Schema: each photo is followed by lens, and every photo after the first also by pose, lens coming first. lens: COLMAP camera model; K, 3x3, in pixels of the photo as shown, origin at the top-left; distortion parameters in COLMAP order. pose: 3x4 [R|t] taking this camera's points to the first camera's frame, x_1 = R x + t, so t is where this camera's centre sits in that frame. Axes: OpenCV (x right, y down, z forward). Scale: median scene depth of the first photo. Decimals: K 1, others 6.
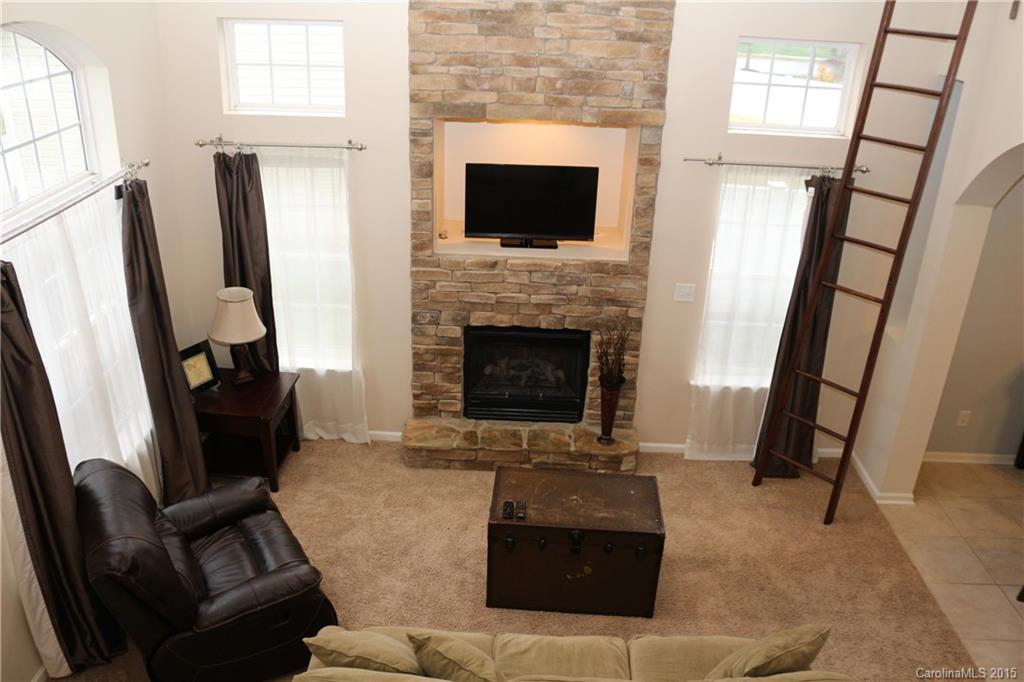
lens RADIAL K [[889.6, 0, 512.0], [0, 889.6, 341.0], [0, 0, 1]] dist [-0.005873, -0.002443]
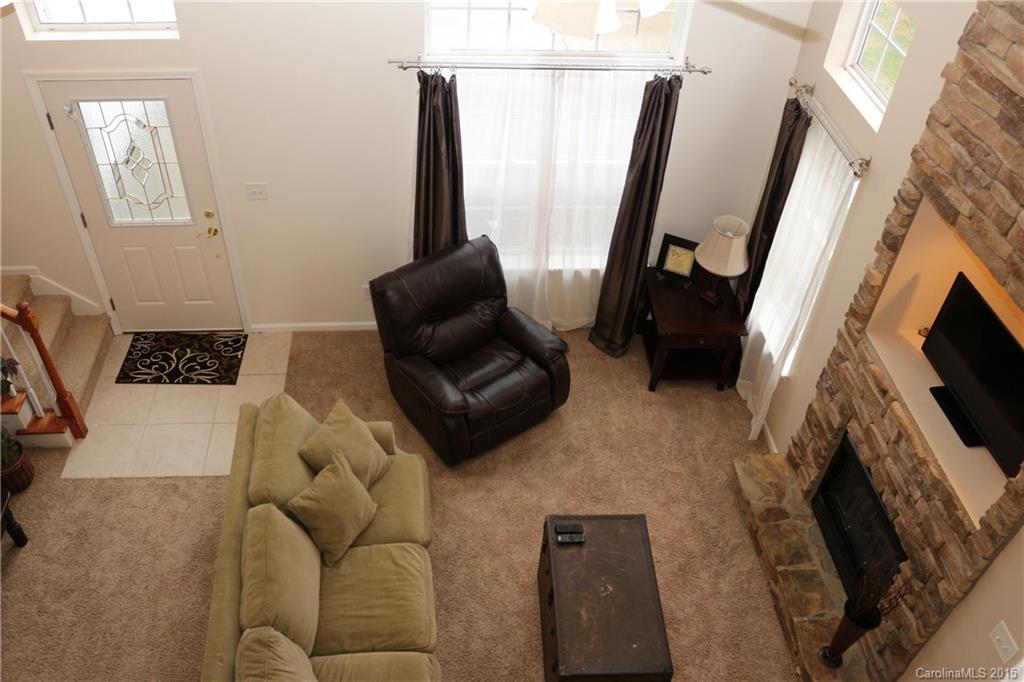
lens RADIAL K [[843.2, 0, 512.1], [0, 843.2, 366.2], [0, 0, 1]] dist [-0.002133, -0.000773]
pose [[0.140367, 0.683591, -0.716240, 0.464738], [-0.474771, 0.681280, 0.557180, -0.373641], [0.868844, 0.261840, 0.420179, 0.430828]]
